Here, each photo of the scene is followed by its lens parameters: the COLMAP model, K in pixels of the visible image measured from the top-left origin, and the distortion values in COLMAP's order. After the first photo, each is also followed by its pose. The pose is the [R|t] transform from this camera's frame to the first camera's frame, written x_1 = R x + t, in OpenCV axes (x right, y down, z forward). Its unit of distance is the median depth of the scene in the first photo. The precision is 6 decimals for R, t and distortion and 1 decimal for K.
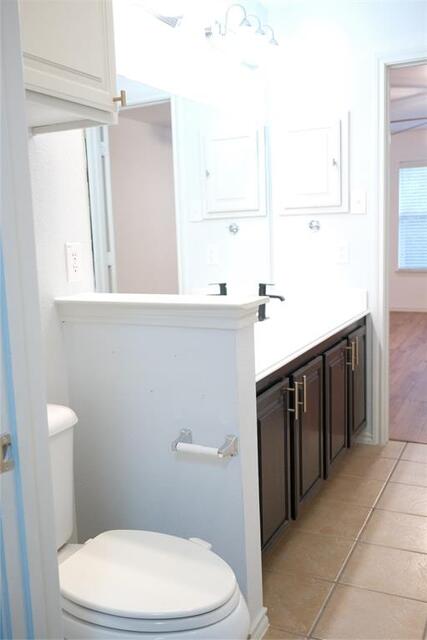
lens RADIAL K [[609.5, 0, 208.9], [0, 609.5, 317.2], [0, 0, 1]] dist [-0.010079, 0.000000]
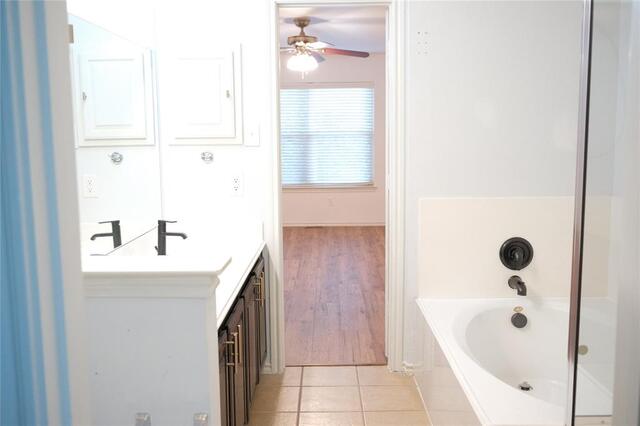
lens RADIAL K [[609.5, 0, 314.0], [0, 609.5, 209.8], [0, 0, 1]] dist [-0.010079, 0.000000]
pose [[0.900525, -0.030792, 0.433712, -0.104663], [0.041545, 0.999019, -0.015335, -0.046847], [-0.432814, 0.031828, 0.900921, 0.058182]]
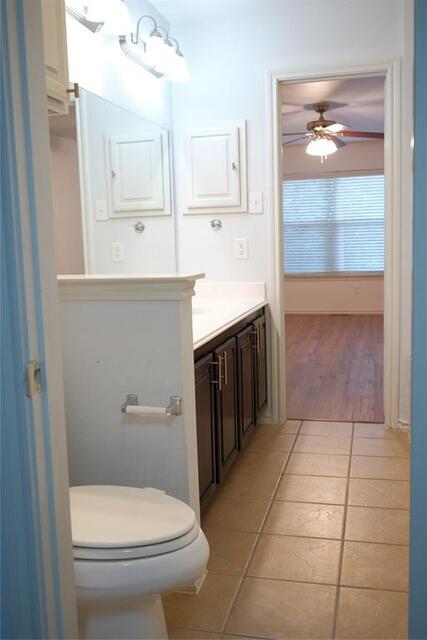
lens RADIAL K [[609.5, 0, 207.1], [0, 609.5, 317.8], [0, 0, 1]] dist [-0.010079, 0.000000]
pose [[0.979087, -0.019333, 0.202524, -0.070437], [0.023771, 0.999527, -0.019507, 0.039659], [-0.202051, 0.023913, 0.979083, -0.058151]]
